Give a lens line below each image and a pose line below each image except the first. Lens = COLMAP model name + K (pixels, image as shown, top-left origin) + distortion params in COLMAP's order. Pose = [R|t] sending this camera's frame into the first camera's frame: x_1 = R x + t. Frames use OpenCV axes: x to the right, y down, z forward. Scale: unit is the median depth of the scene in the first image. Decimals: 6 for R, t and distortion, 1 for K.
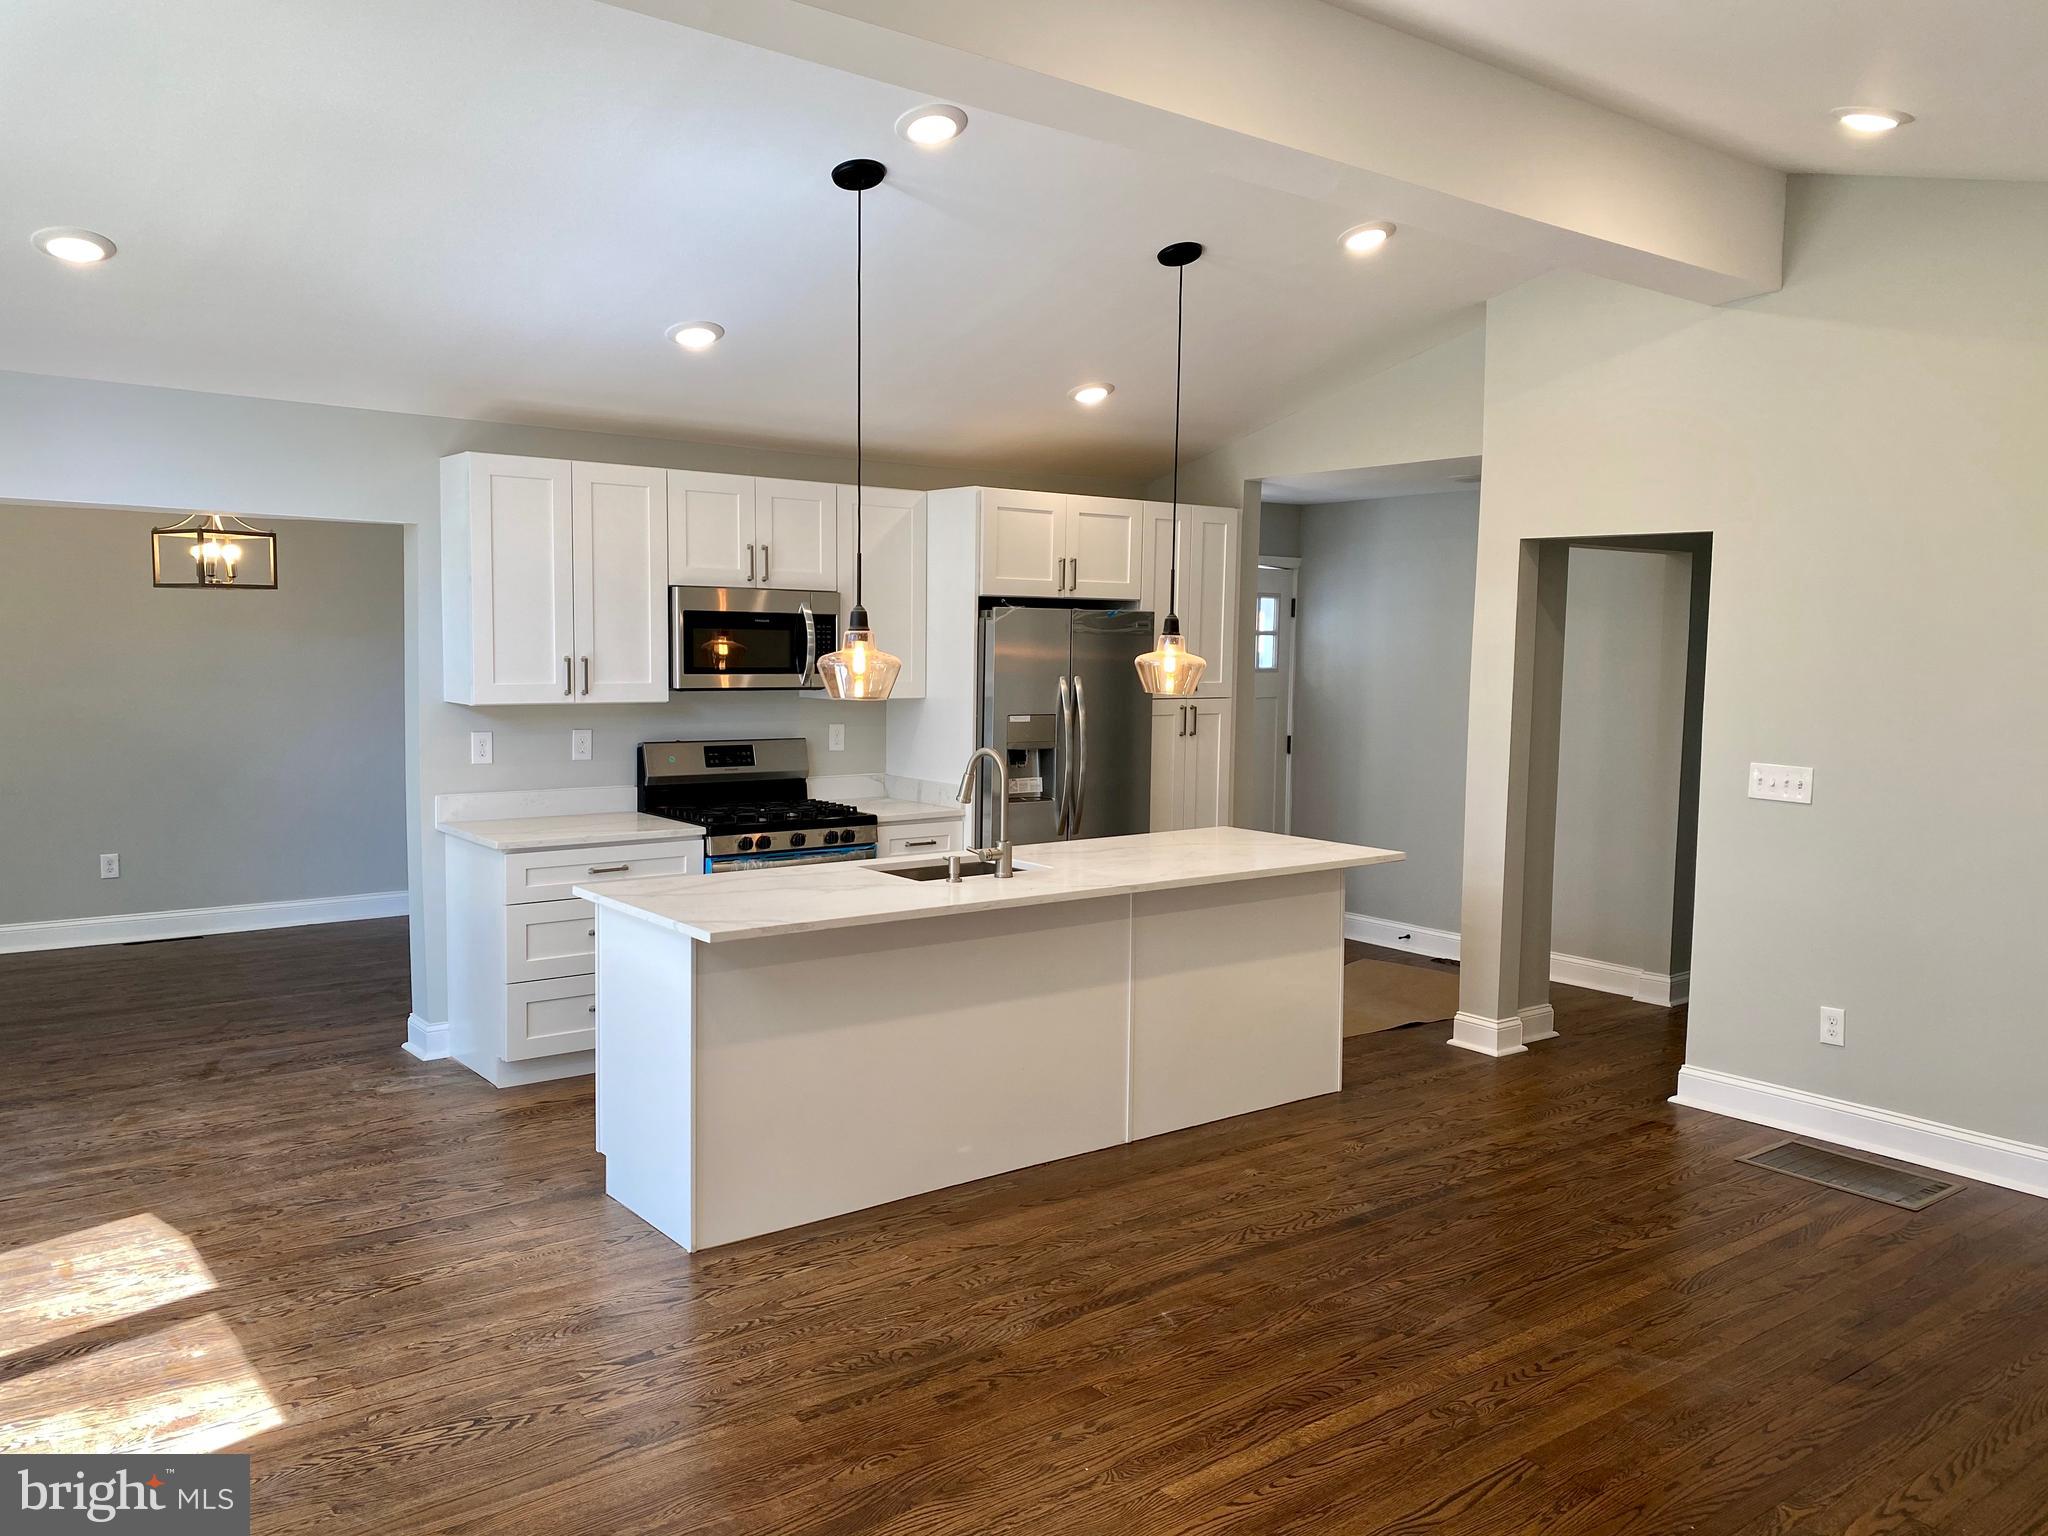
lens RADIAL K [[1563.9, 0, 1032.1], [0, 1563.9, 774.3], [0, 0, 1]] dist [0.005682, 0.001555]
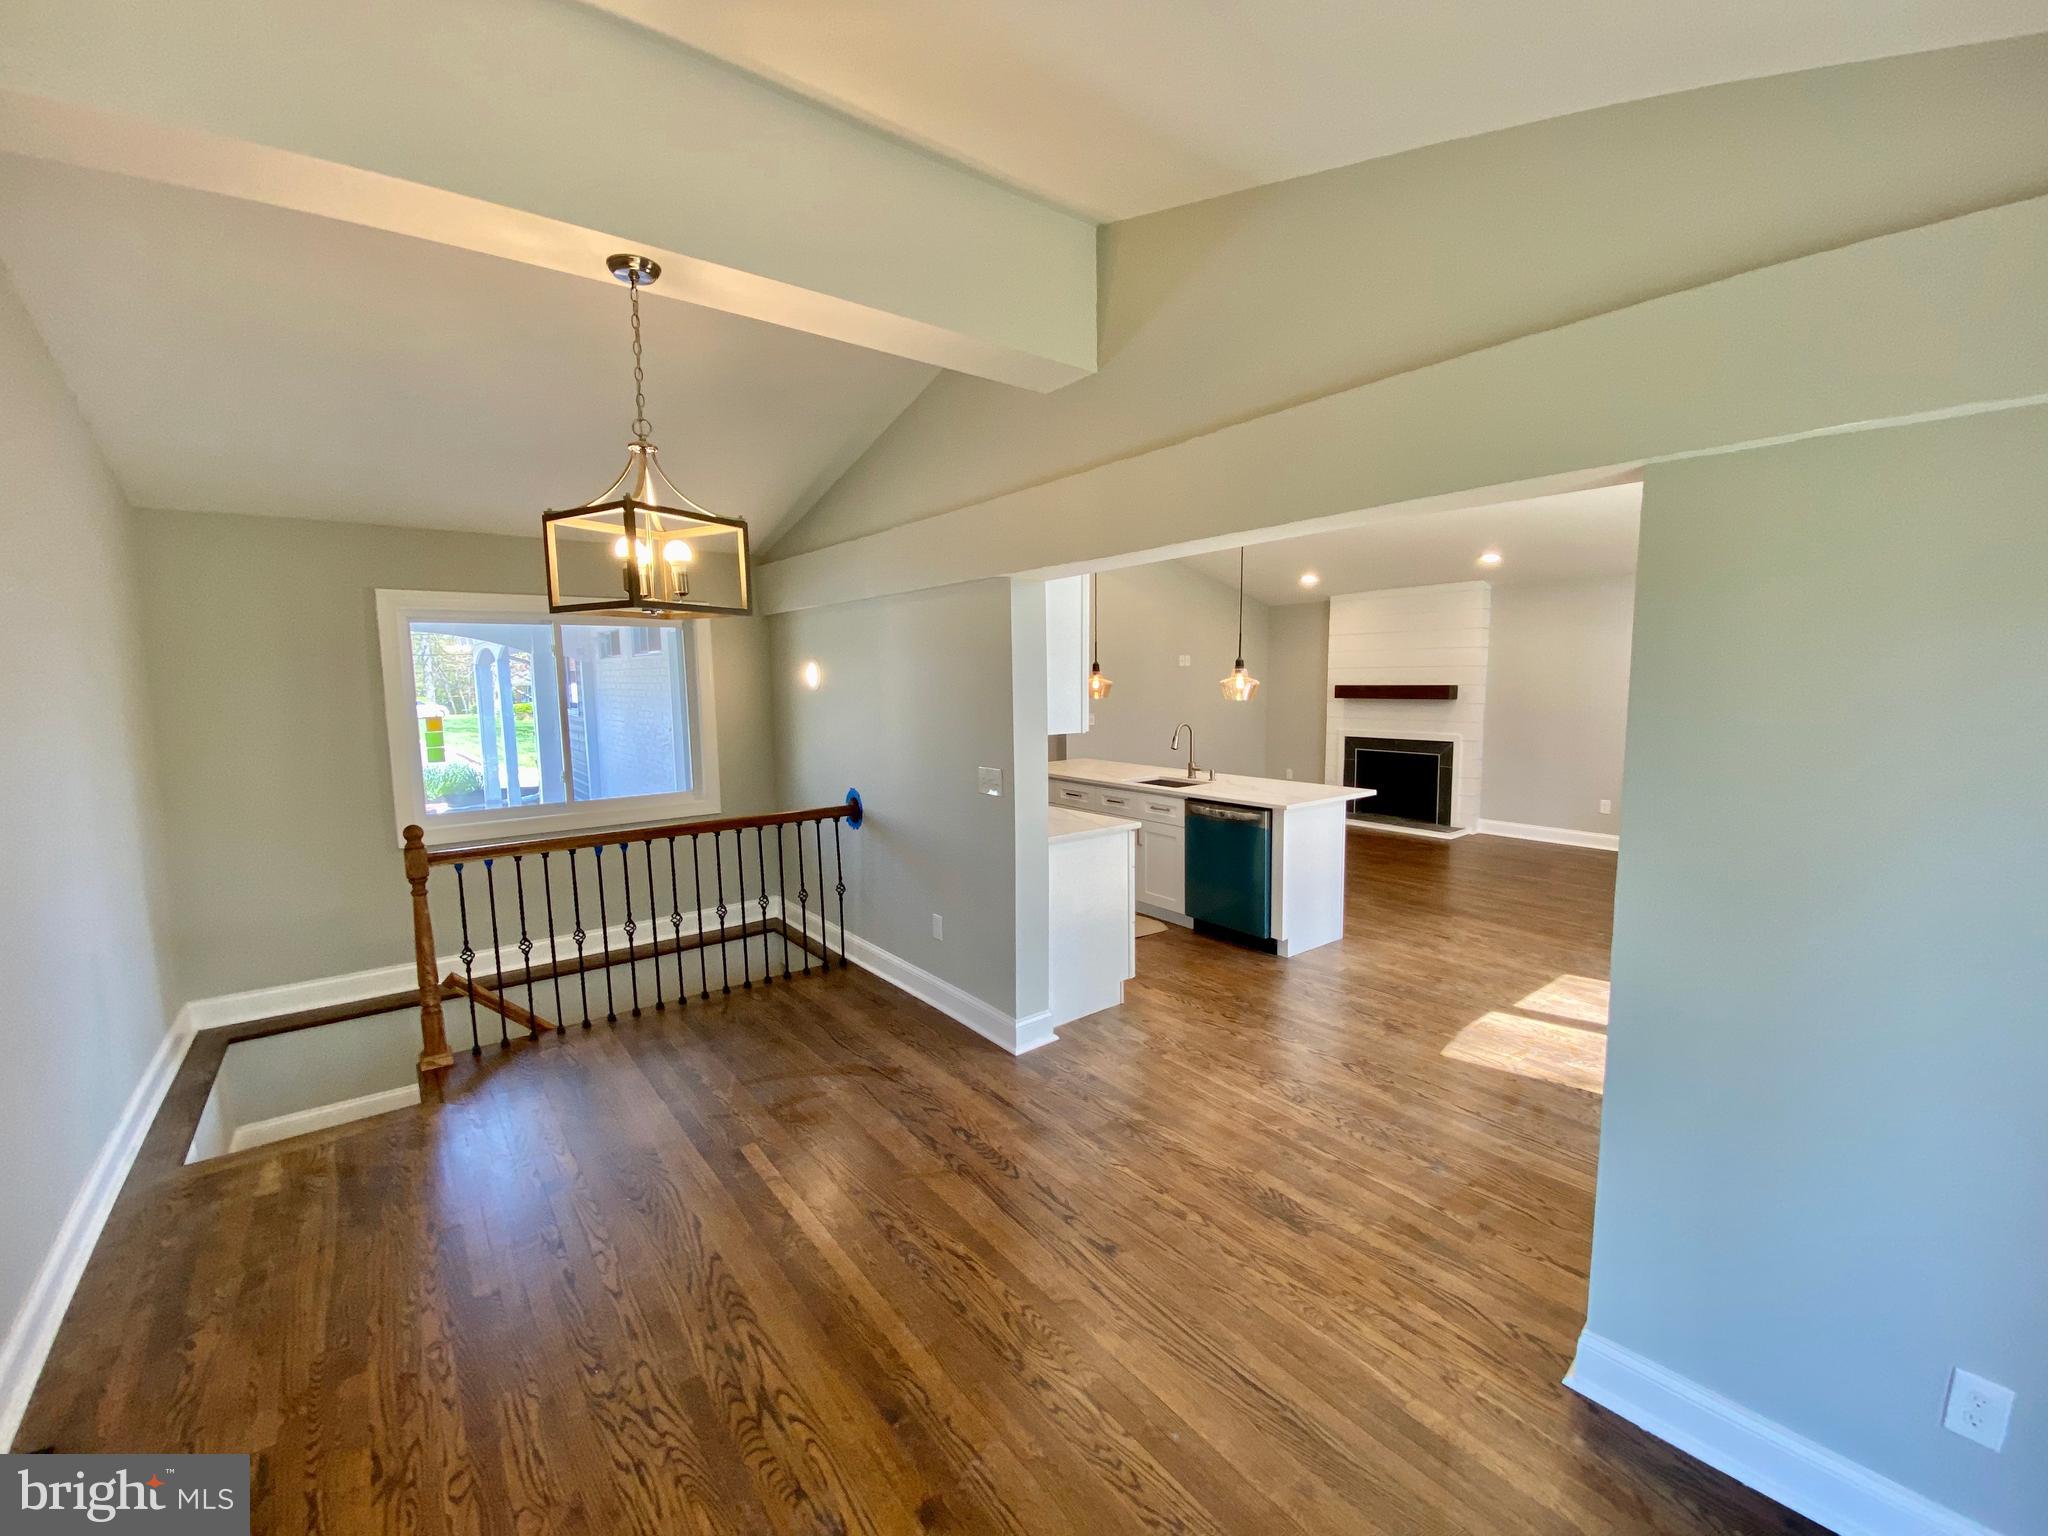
lens RADIAL K [[844.4, 0, 1023.9], [0, 844.4, 762.9], [0, 0, 1]] dist [-0.000016, -0.000258]
pose [[0.000987, -0.134856, 0.990865, -1.184263], [0.095424, 0.986356, 0.134148, -0.127158], [-0.995436, 0.094420, 0.013842, 1.202698]]
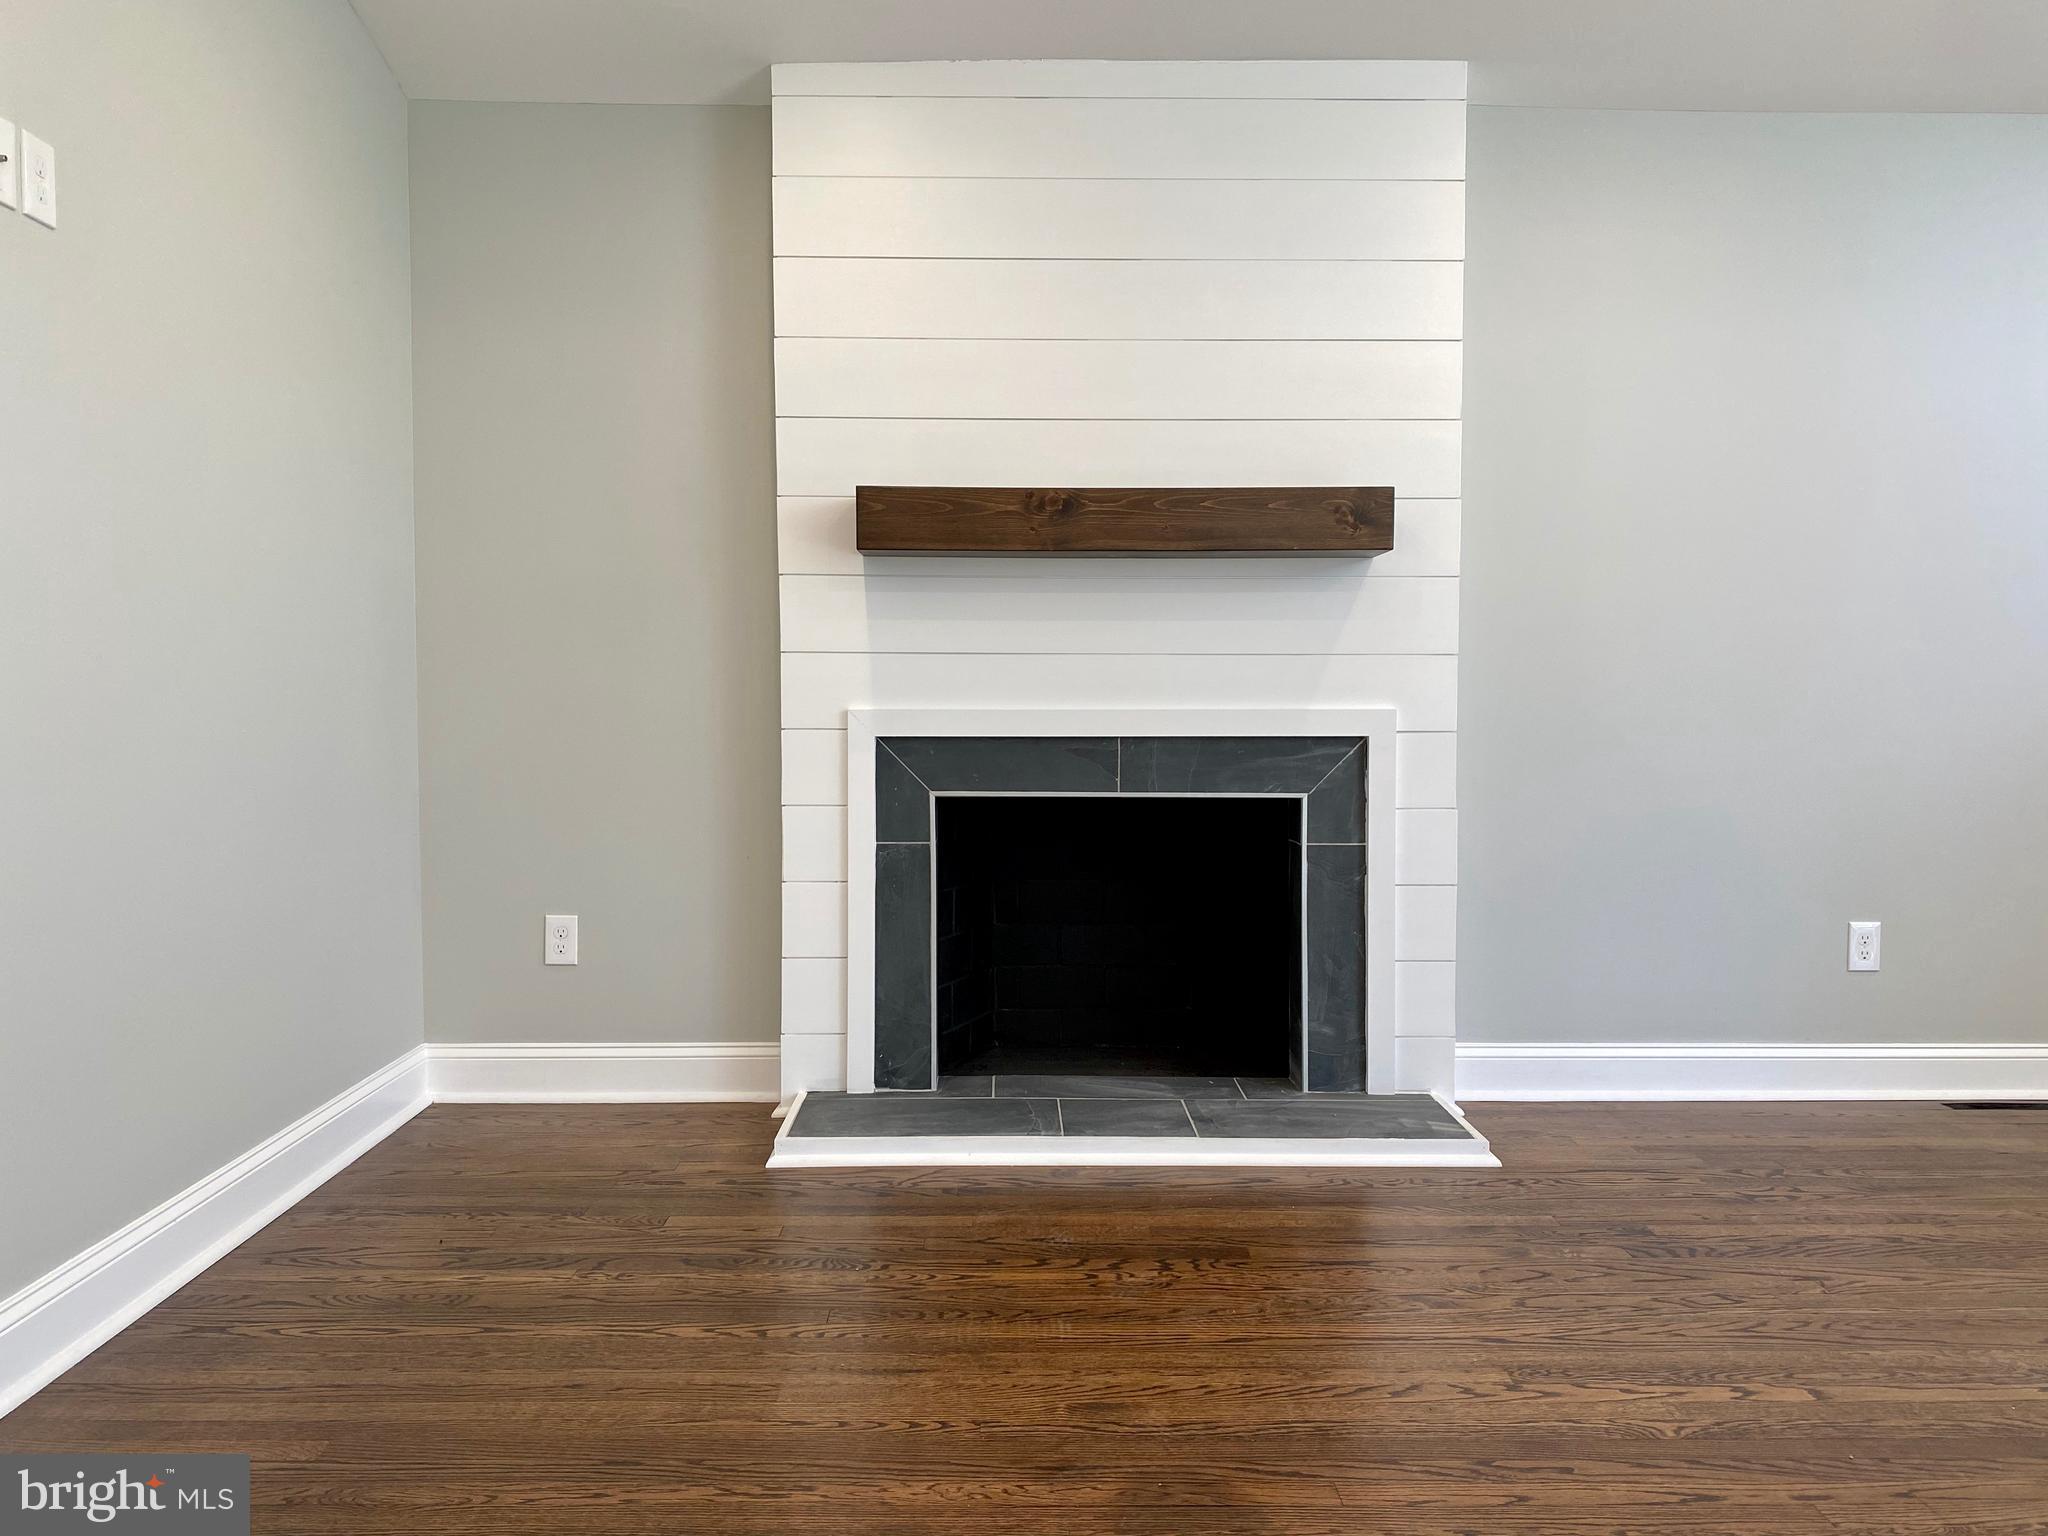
lens RADIAL K [[1563.9, 0, 1018.7], [0, 1563.9, 775.4], [0, 0, 1]] dist [0.005682, 0.001555]
pose [[-0.793830, -0.052641, 0.605857, 0.175063], [0.037095, 0.990200, 0.134639, 0.053668], [-0.607007, 0.129355, -0.784098, 1.052018]]
